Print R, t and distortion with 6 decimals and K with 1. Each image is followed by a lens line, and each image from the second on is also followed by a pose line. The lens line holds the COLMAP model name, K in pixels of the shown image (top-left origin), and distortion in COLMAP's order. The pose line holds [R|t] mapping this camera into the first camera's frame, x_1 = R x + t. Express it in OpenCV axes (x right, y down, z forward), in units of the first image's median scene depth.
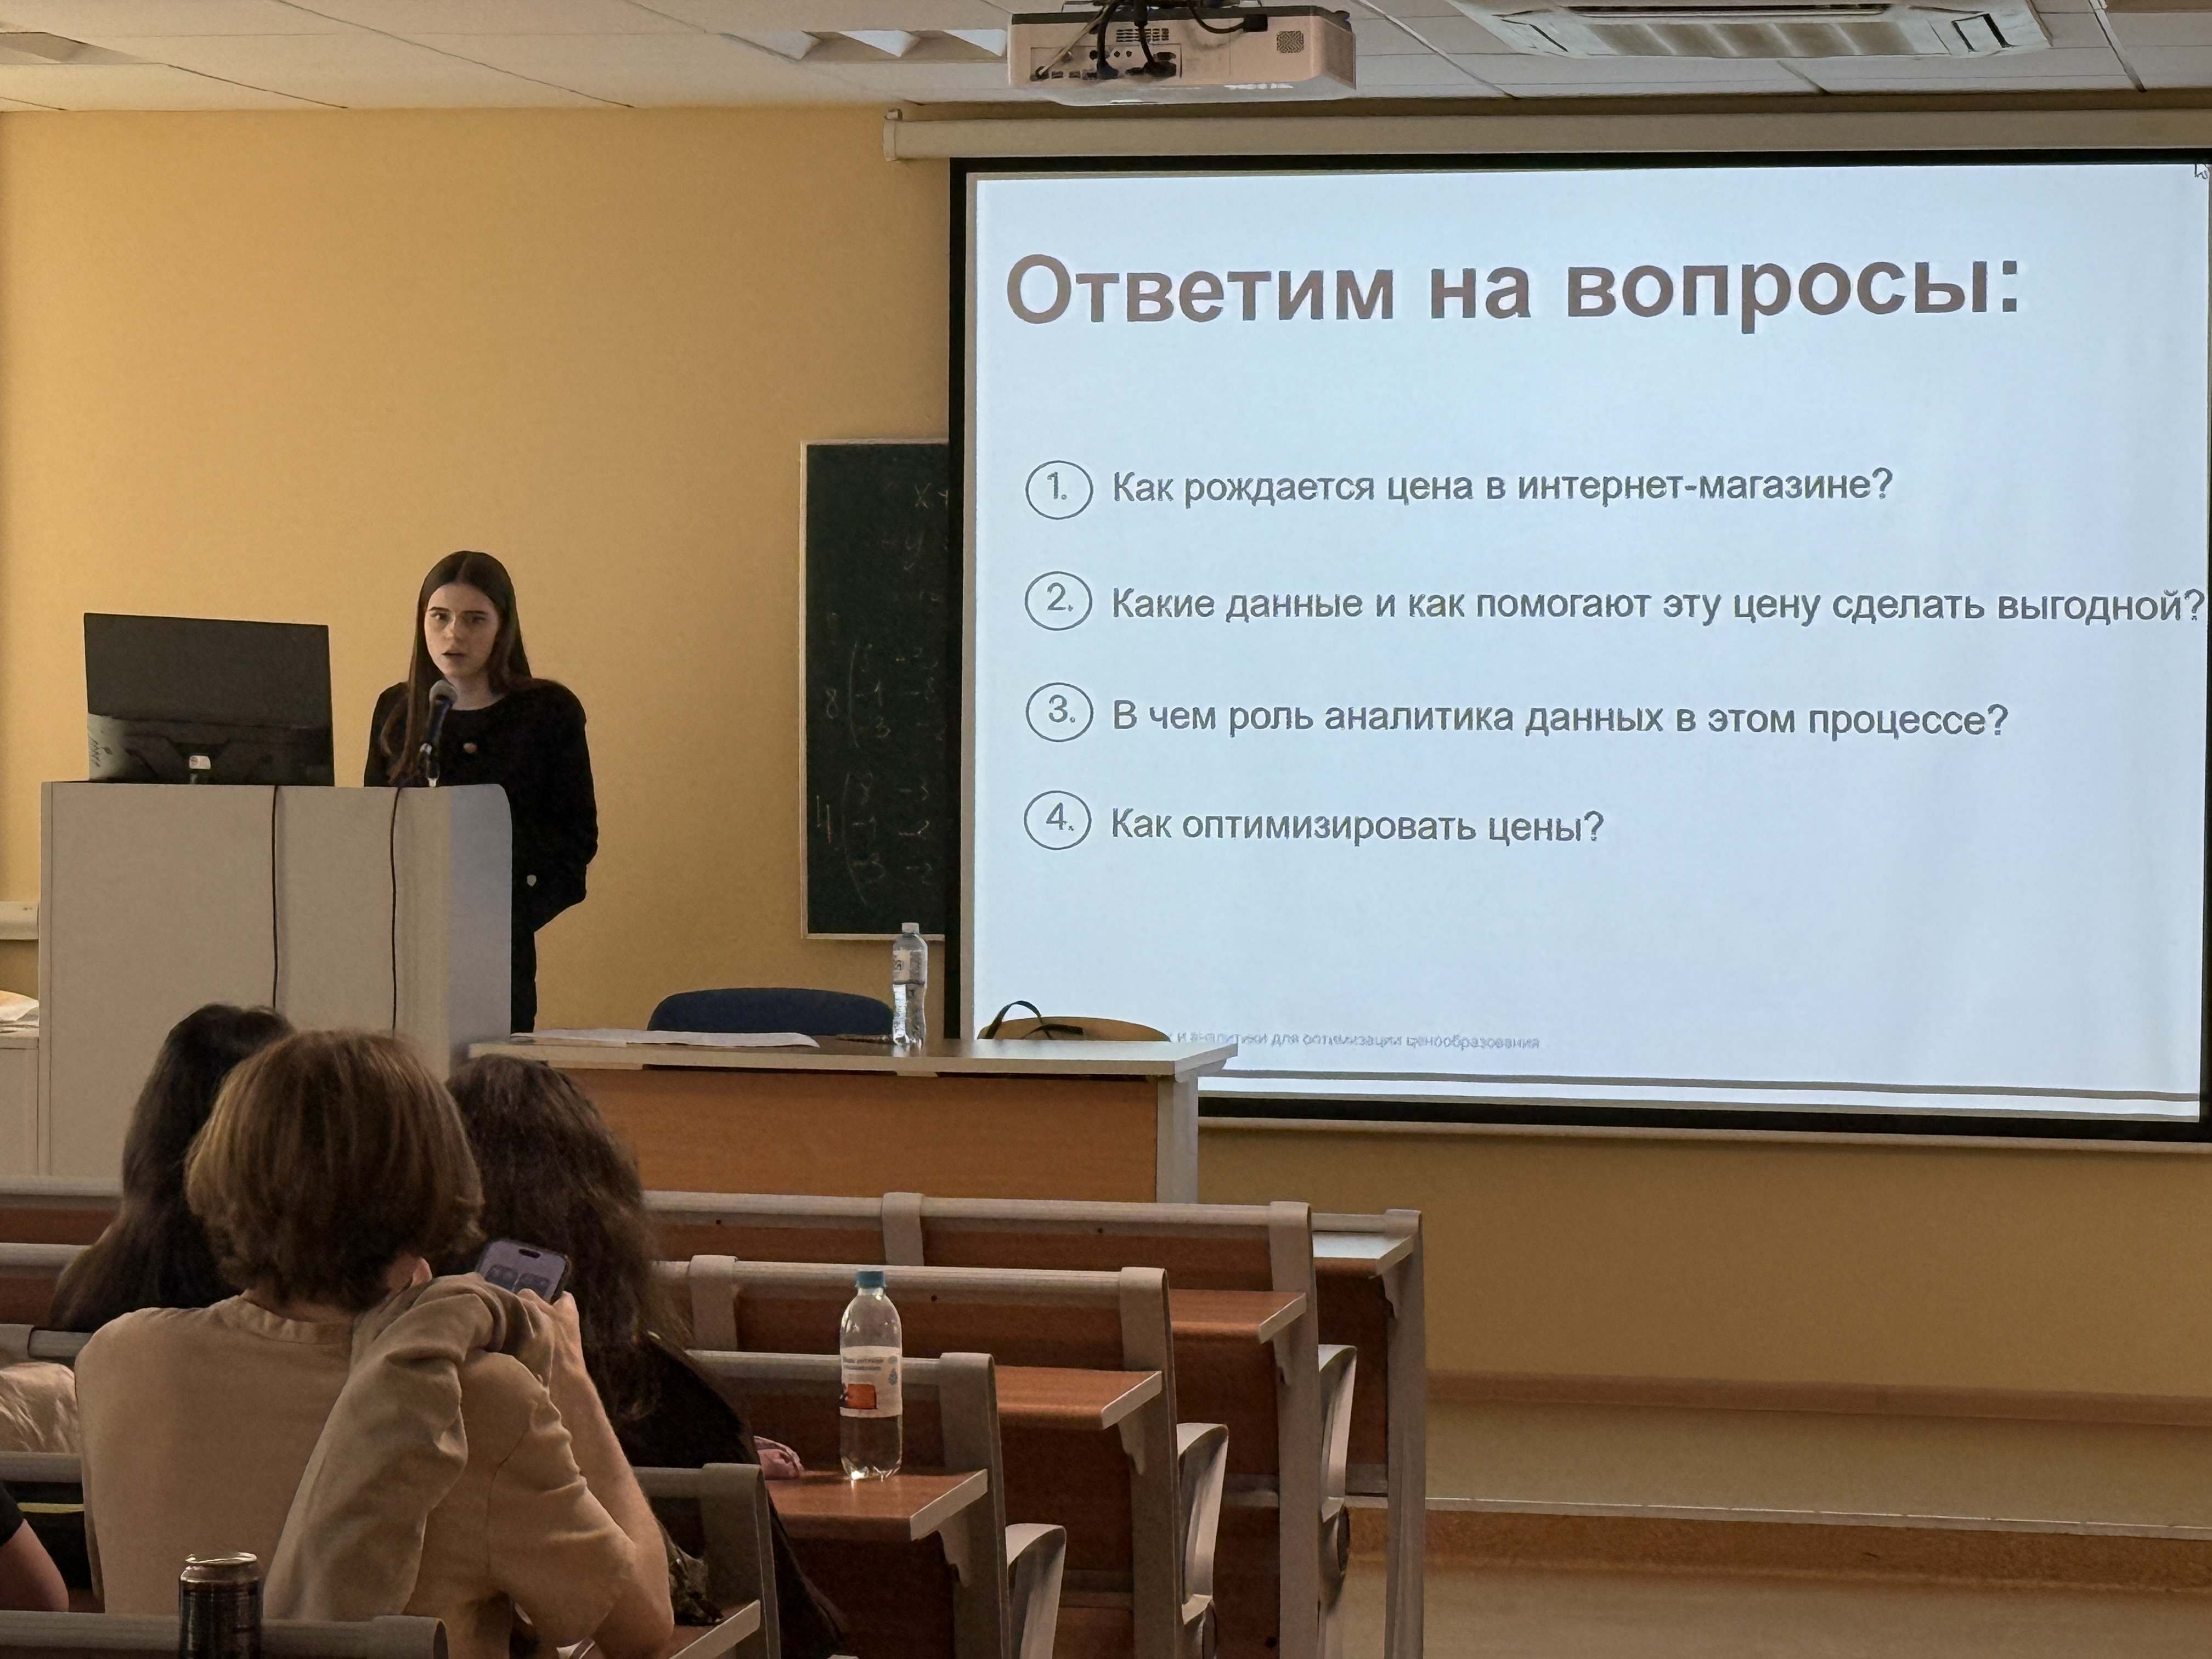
lens RADIAL K [[6581.3, 0, 1104.3], [0, 6581.3, 824.7], [0, 0, 1]] dist [0.213697, 0.000000]
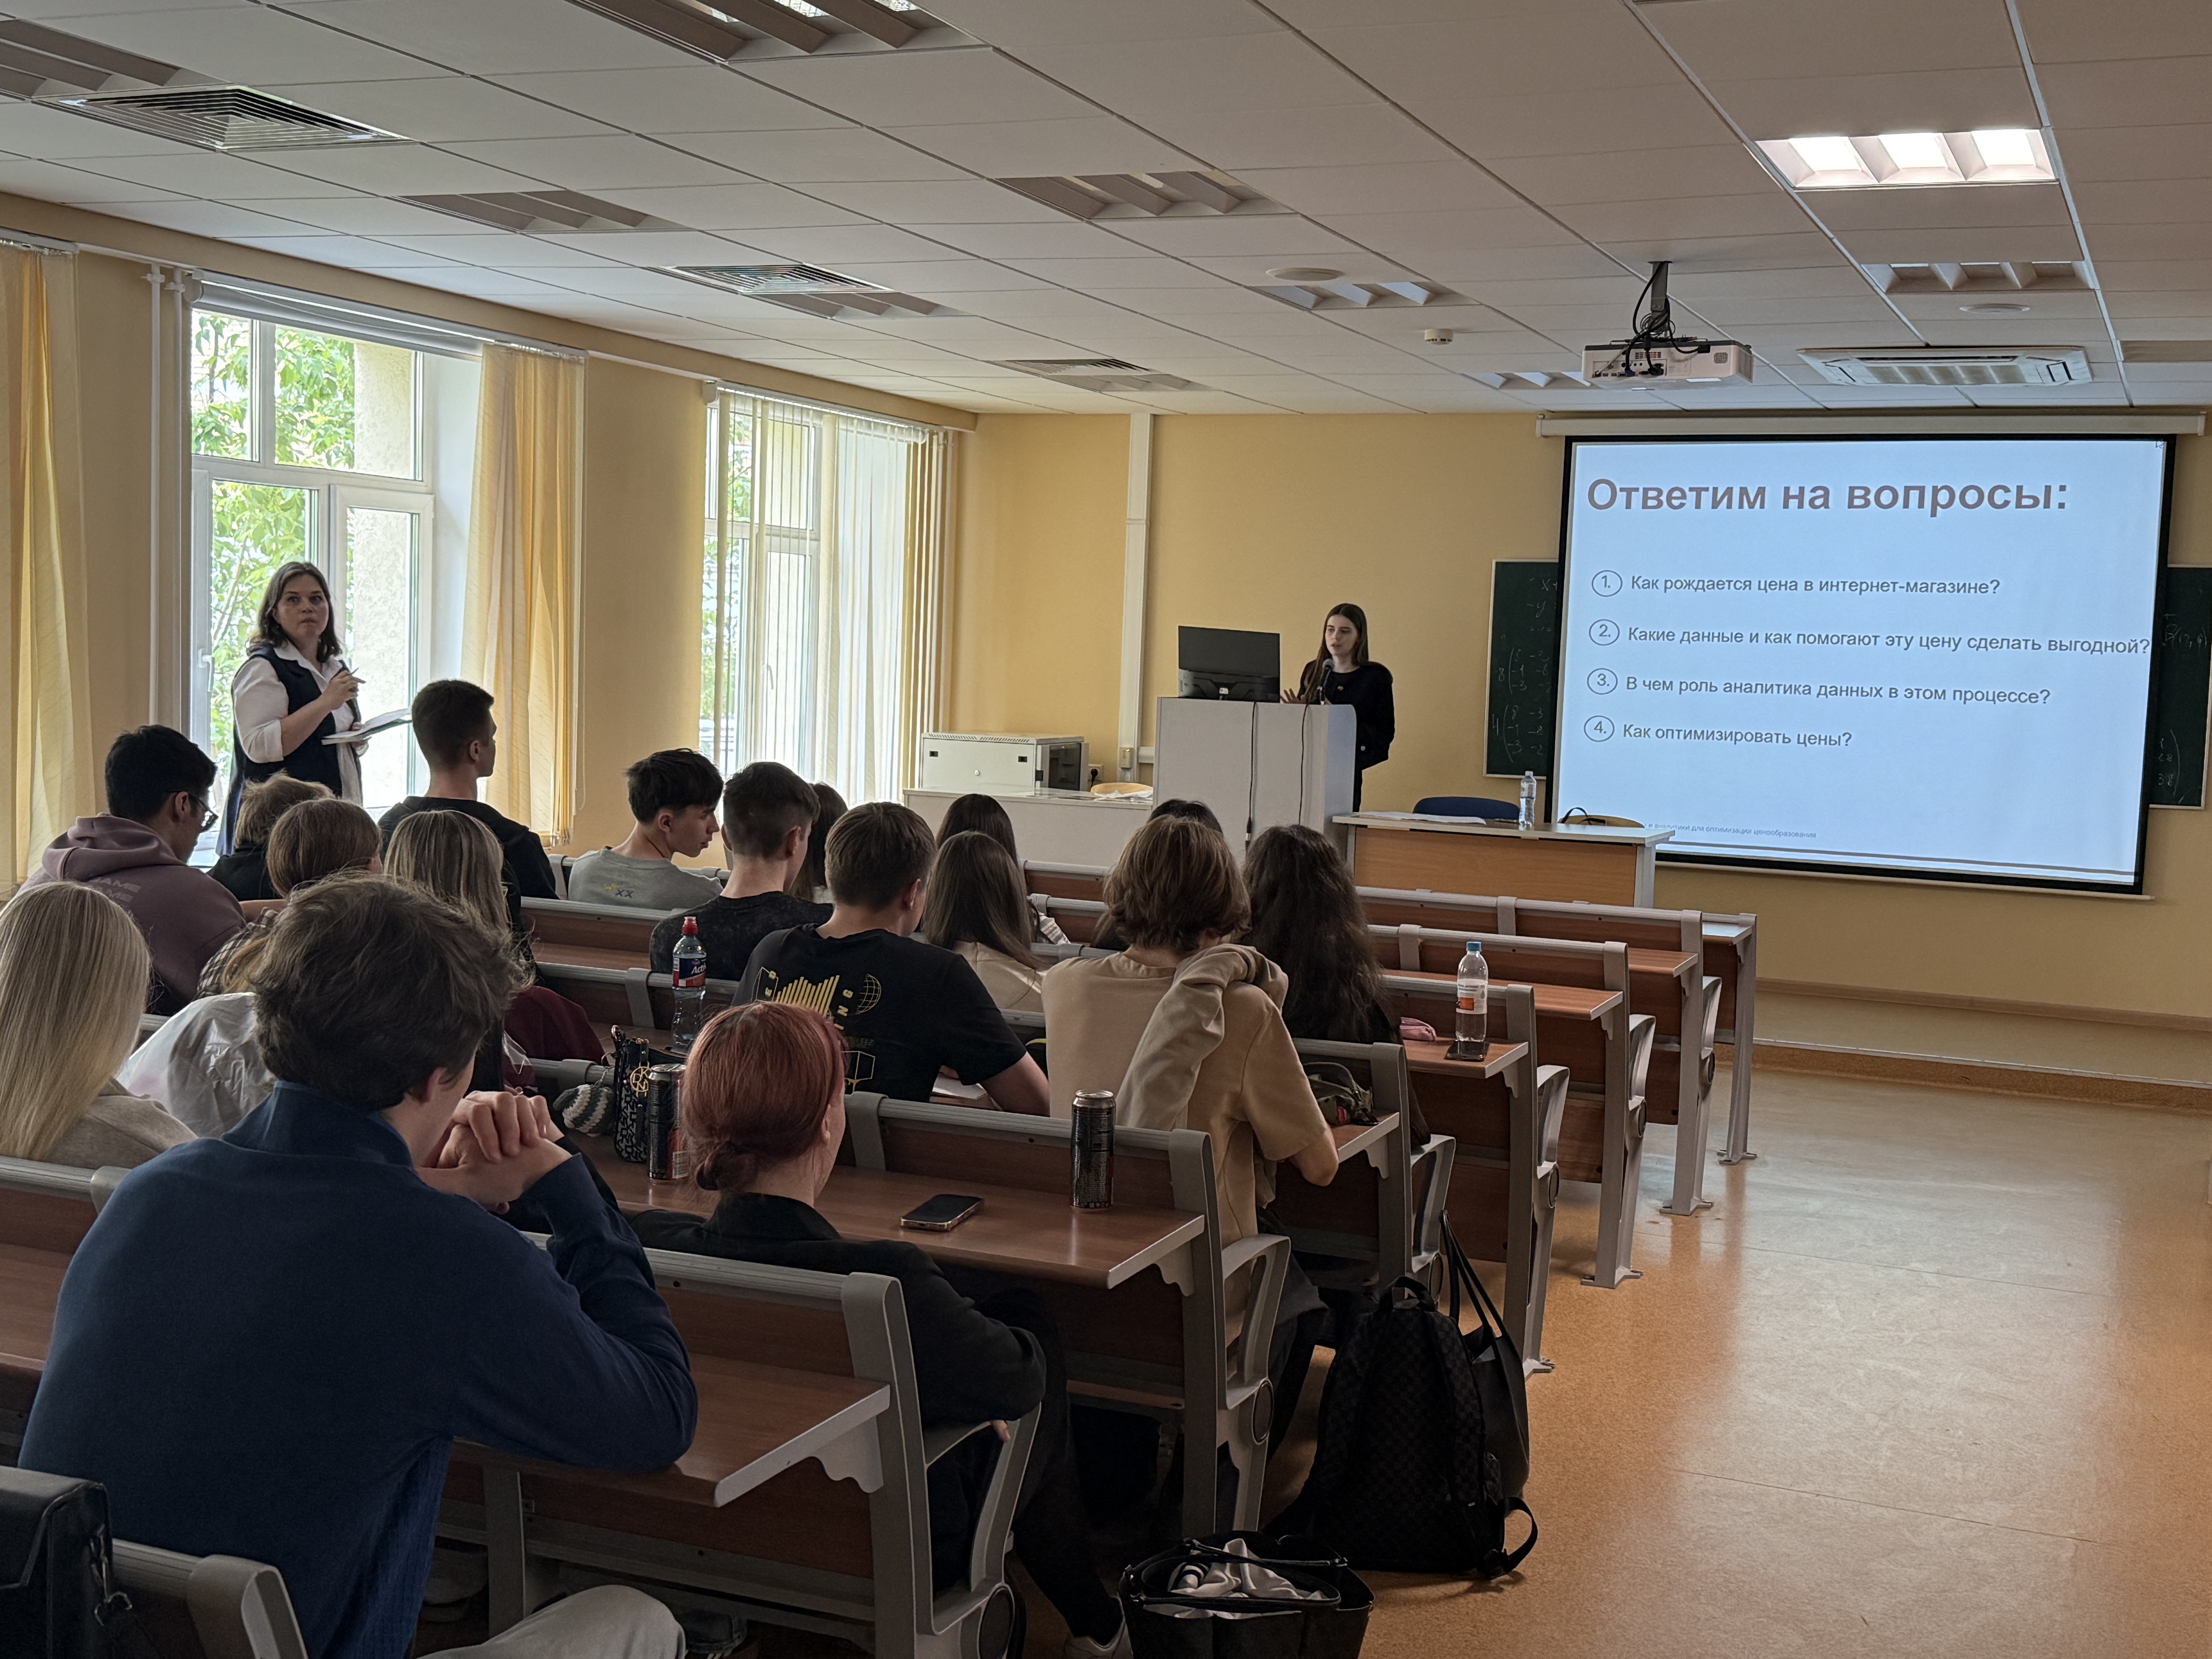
lens RADIAL K [[2488.4, 0, 1115.8], [0, 2488.4, 839.4], [0, 0, 1]] dist [0.106329, 0.000000]
pose [[0.978307, 0.044672, -0.202285, 0.006183], [-0.035425, 0.998165, 0.049104, 0.001089], [0.204108, -0.040873, 0.978095, 0.124992]]
